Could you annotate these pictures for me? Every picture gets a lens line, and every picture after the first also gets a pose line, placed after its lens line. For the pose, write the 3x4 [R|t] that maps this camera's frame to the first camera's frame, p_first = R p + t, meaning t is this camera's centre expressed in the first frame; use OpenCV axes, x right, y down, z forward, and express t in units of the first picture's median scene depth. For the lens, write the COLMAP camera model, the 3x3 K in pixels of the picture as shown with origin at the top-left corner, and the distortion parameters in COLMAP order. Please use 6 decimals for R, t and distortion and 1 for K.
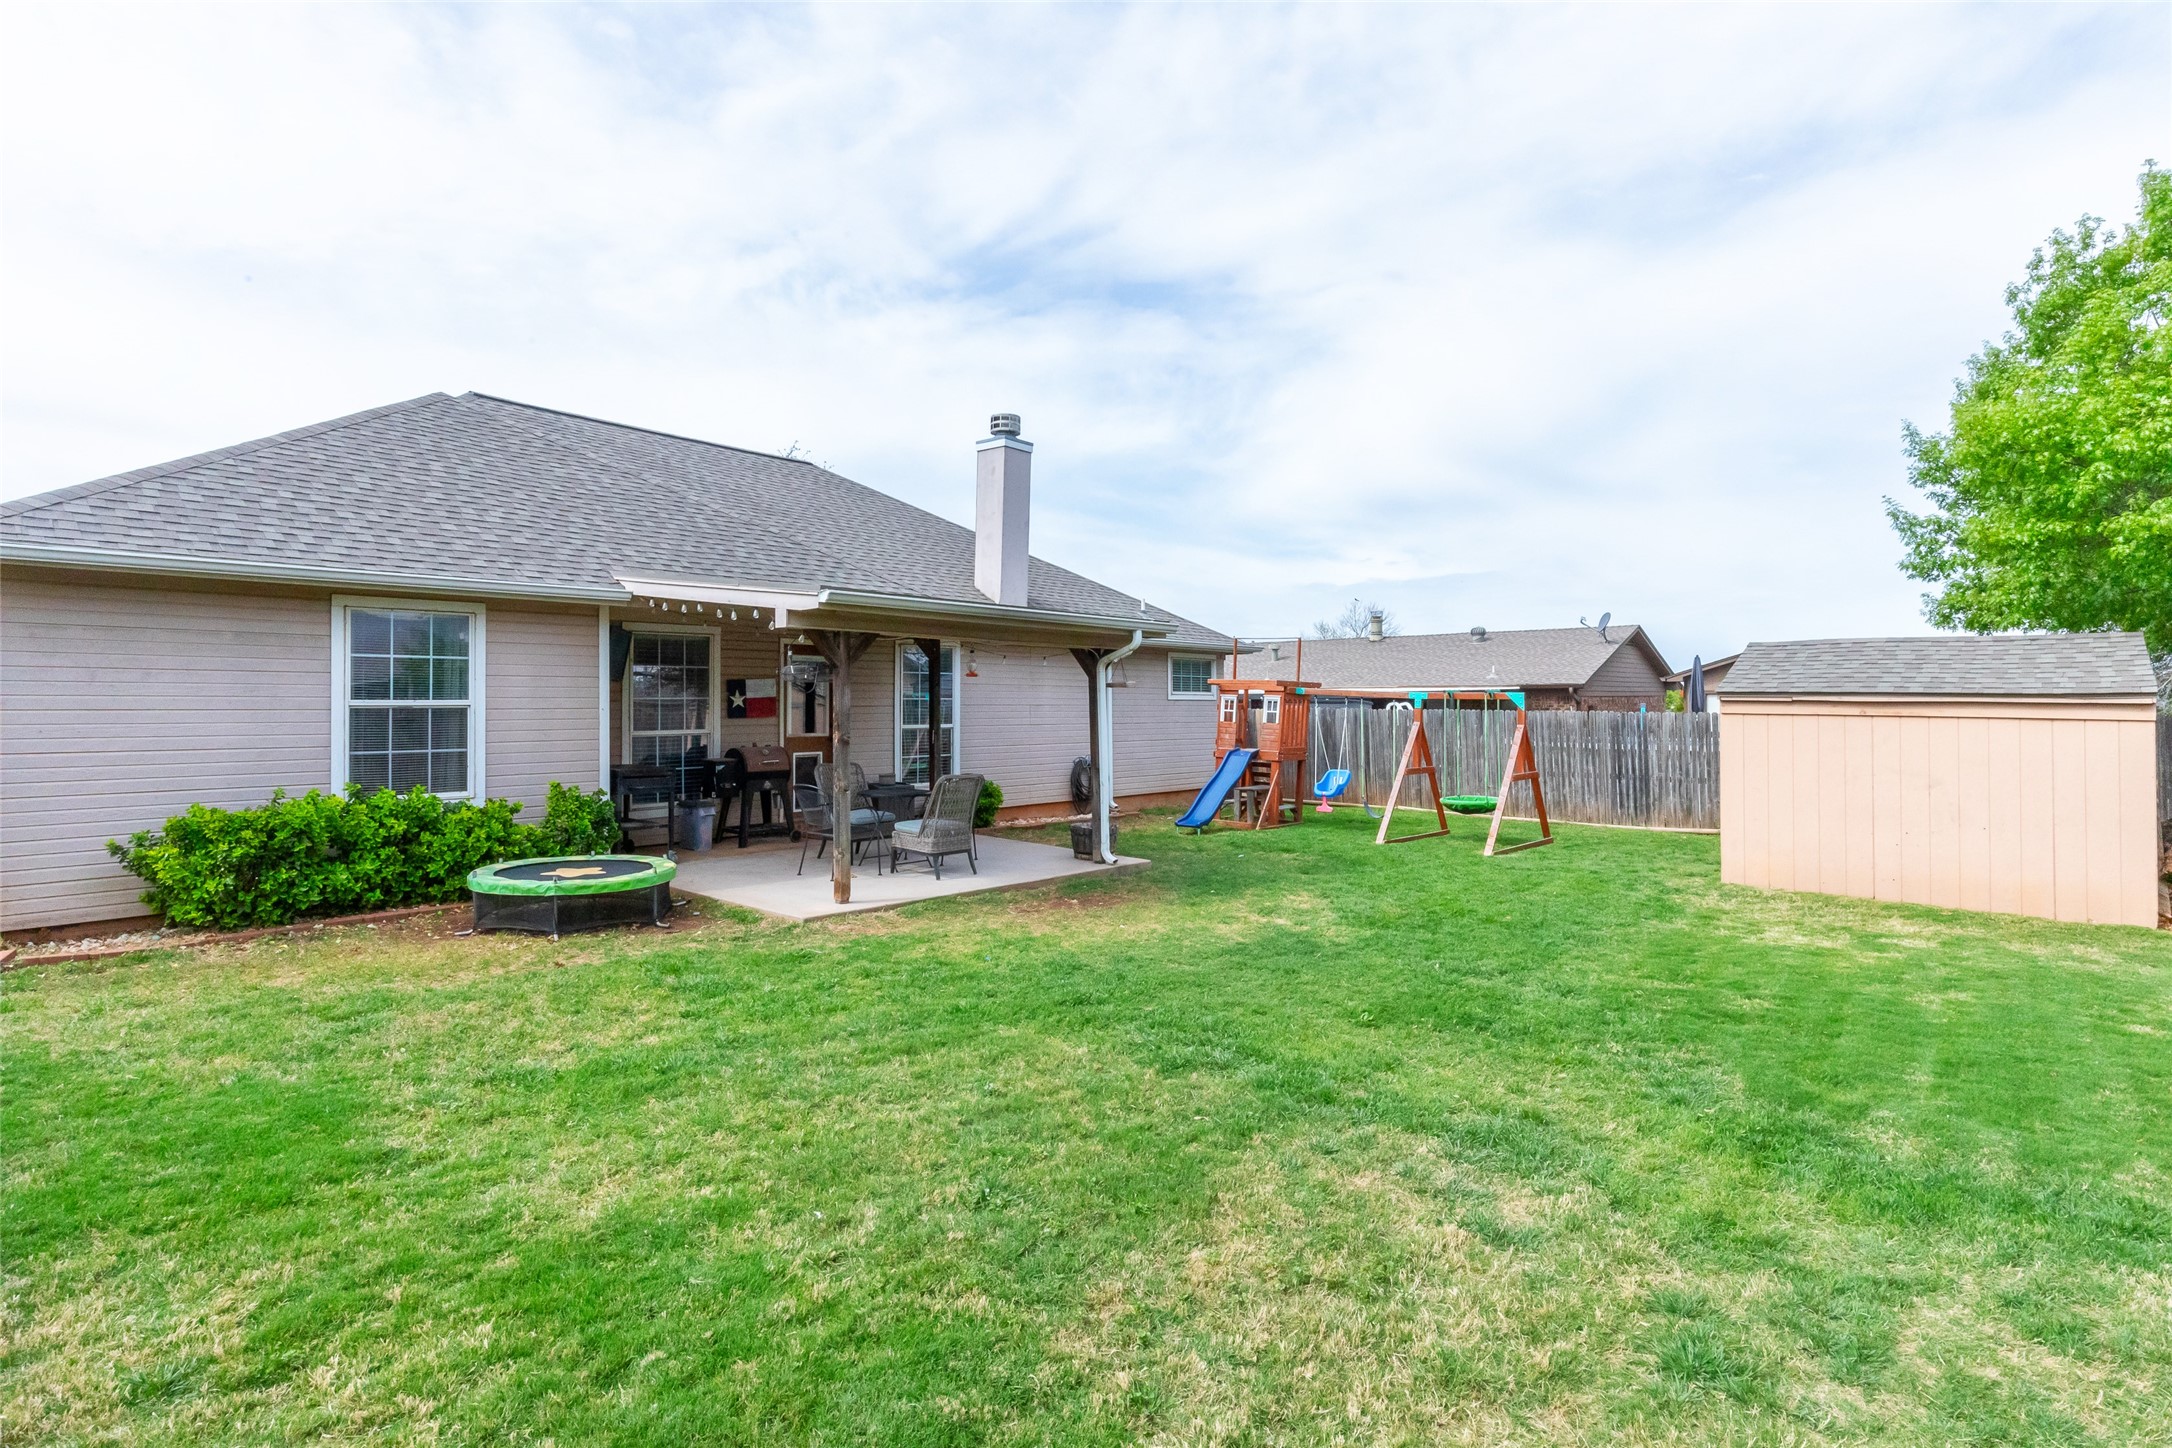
lens RADIAL K [[1085.4, 0, 1091.8], [0, 1085.4, 711.7], [0, 0, 1]] dist [0.003005, -0.002304]
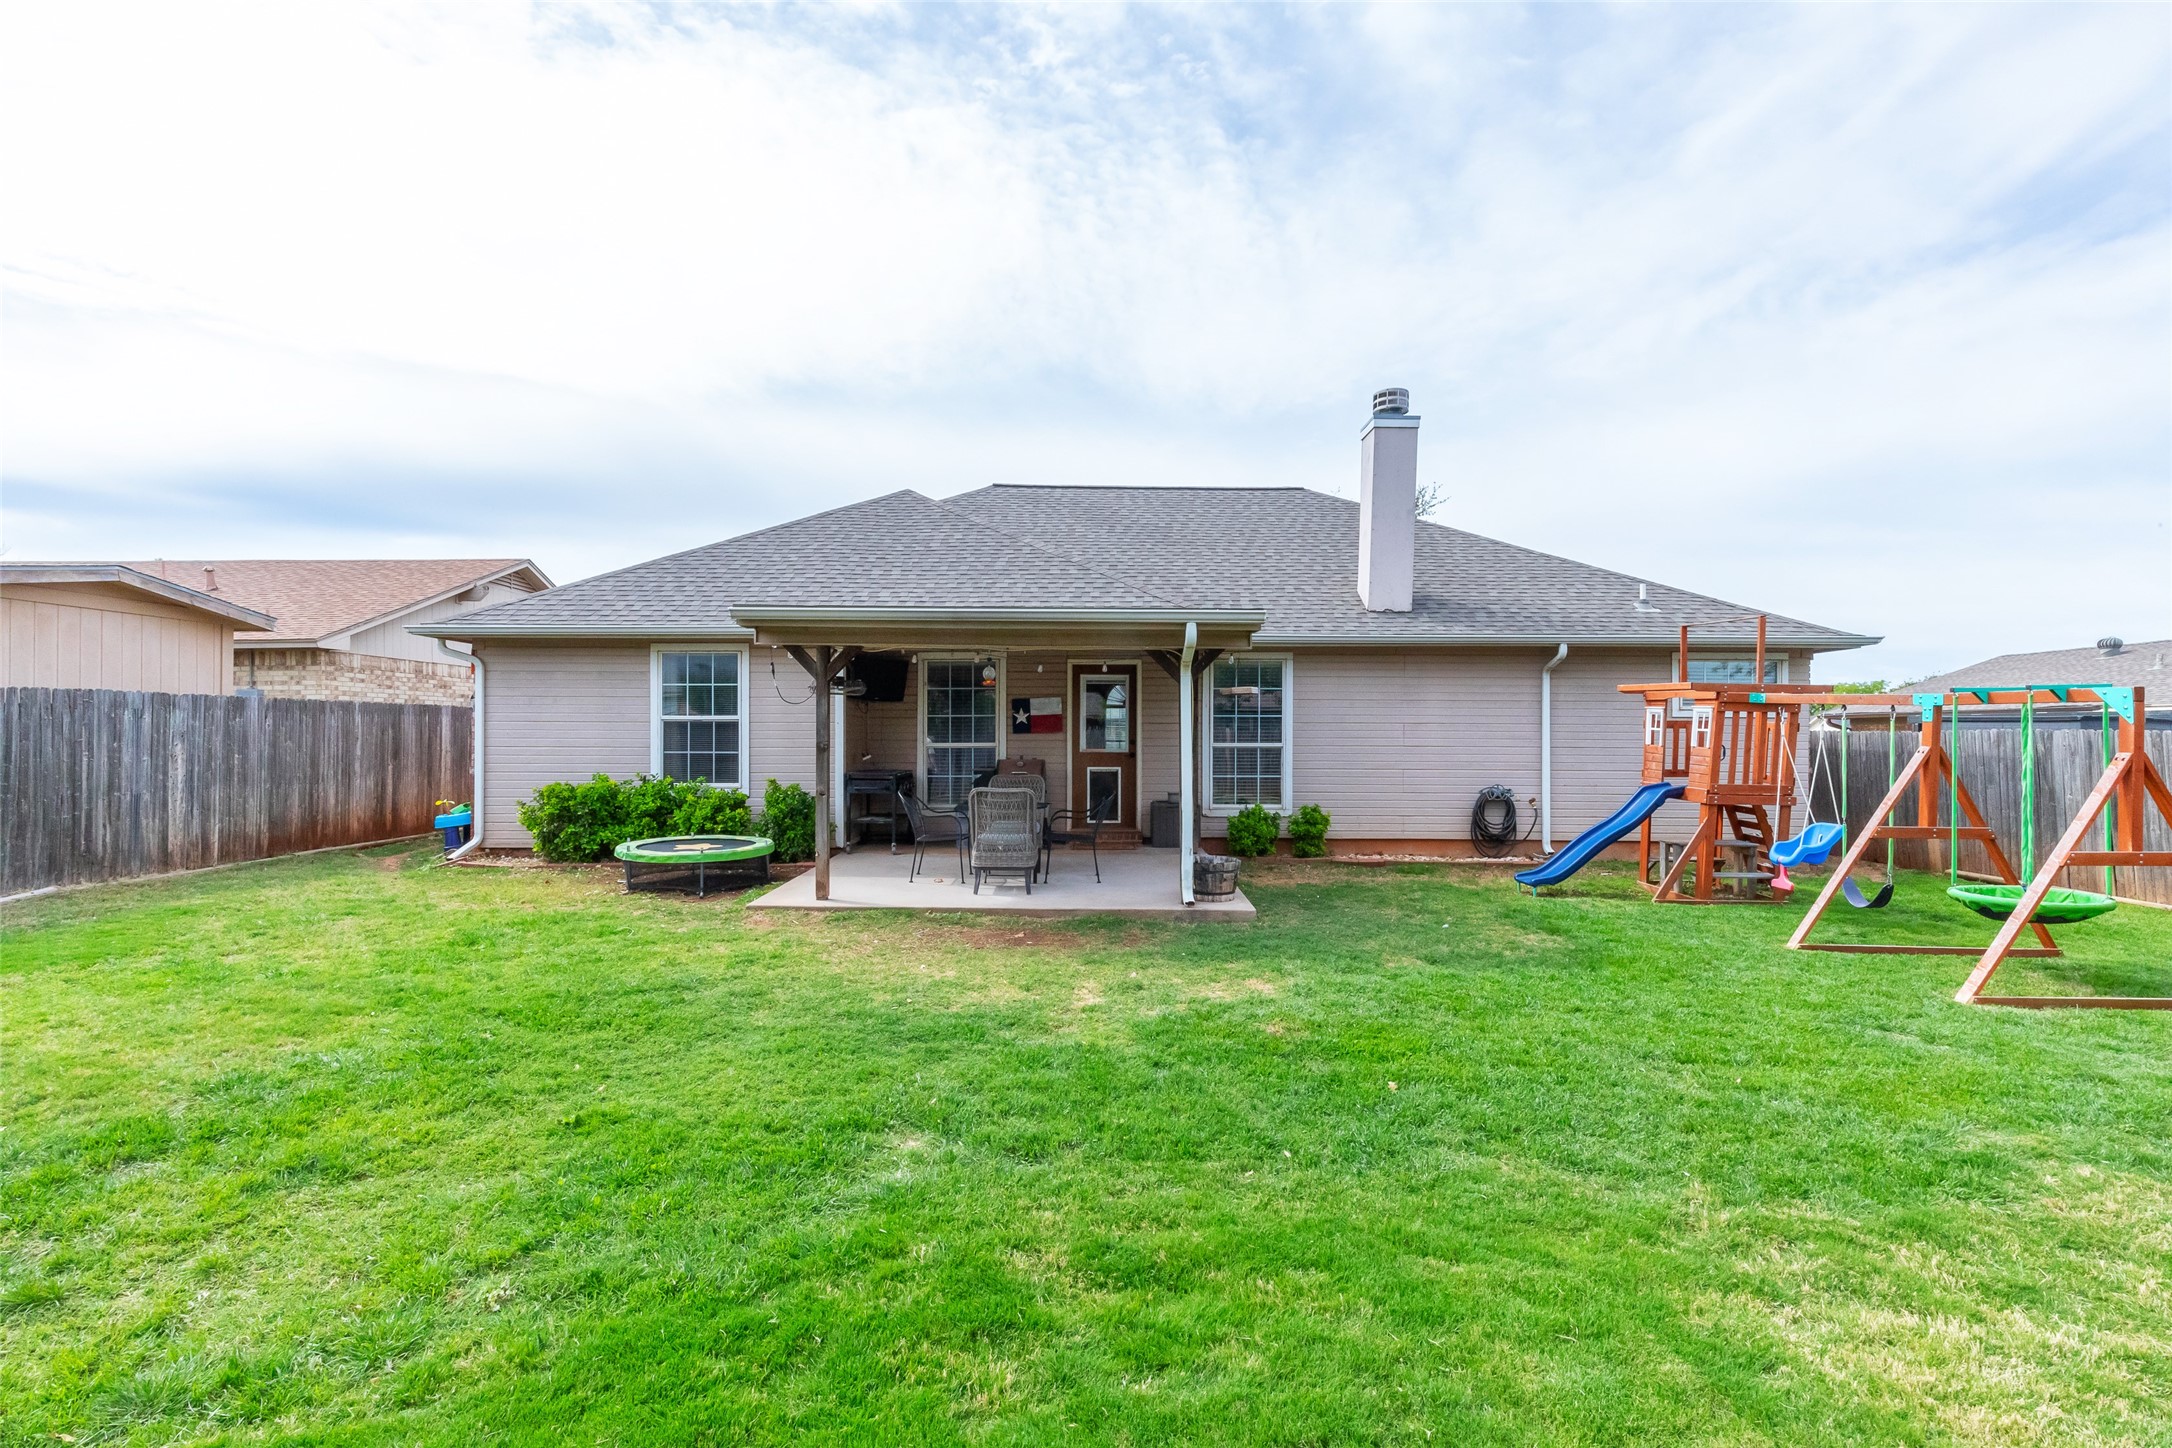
lens RADIAL K [[984.9, 0, 1104.7], [0, 984.9, 734.3], [0, 0, 1]] dist [0.010763, -0.002720]
pose [[0.658253, -0.001845, -0.752794, 0.626267], [-0.007453, 0.999932, -0.008968, 0.019484], [0.752759, 0.011513, 0.658195, 0.524521]]
